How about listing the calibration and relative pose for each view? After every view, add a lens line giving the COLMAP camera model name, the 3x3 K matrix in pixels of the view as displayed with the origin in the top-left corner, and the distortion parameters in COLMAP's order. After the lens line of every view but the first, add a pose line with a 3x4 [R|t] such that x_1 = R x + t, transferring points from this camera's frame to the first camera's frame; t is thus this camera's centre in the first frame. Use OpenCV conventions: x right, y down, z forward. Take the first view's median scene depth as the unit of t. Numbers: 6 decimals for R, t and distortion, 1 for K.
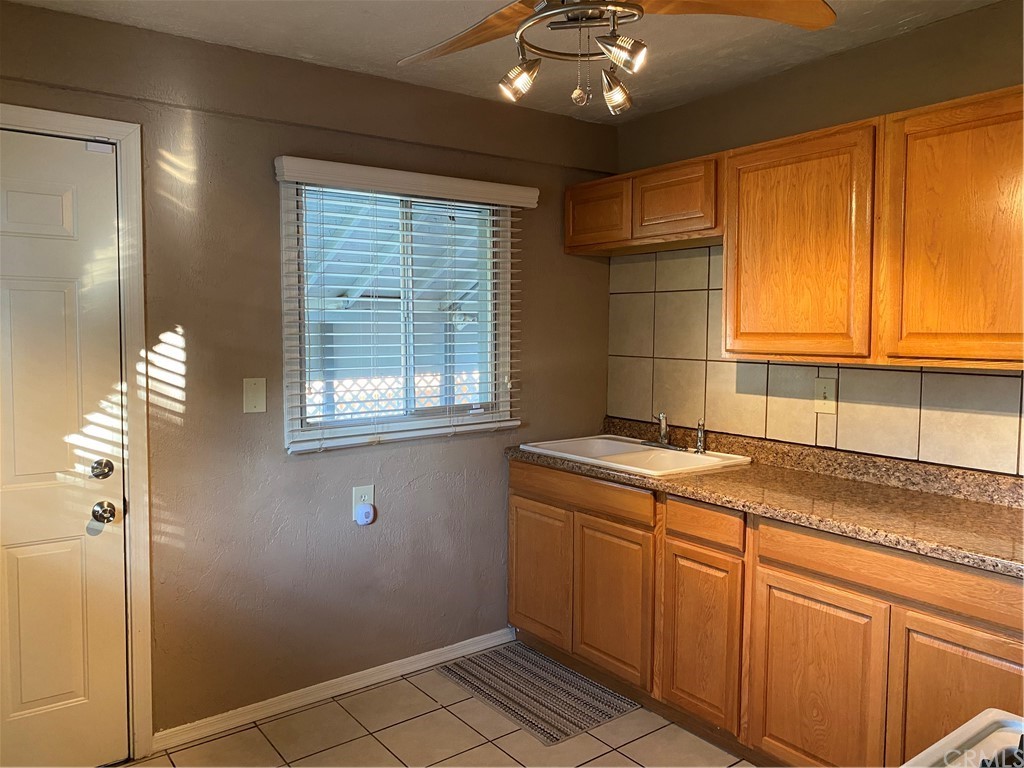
lens RADIAL K [[781.7, 0, 501.3], [0, 781.7, 378.8], [0, 0, 1]] dist [0.049977, -0.053240]
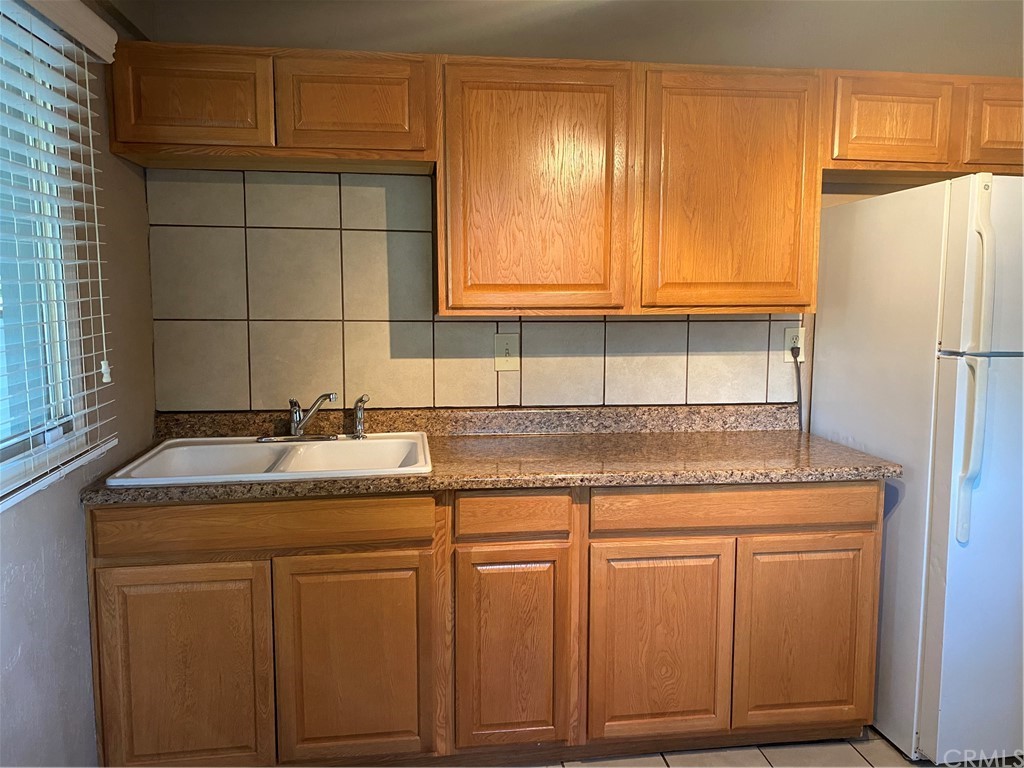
lens RADIAL K [[781.7, 0, 510.9], [0, 781.7, 378.0], [0, 0, 1]] dist [0.049977, -0.053240]
pose [[0.471505, -0.101399, 0.876015, -0.471198], [0.059080, 0.994768, 0.083345, -0.028979], [-0.879882, 0.012457, 0.475029, 0.640870]]
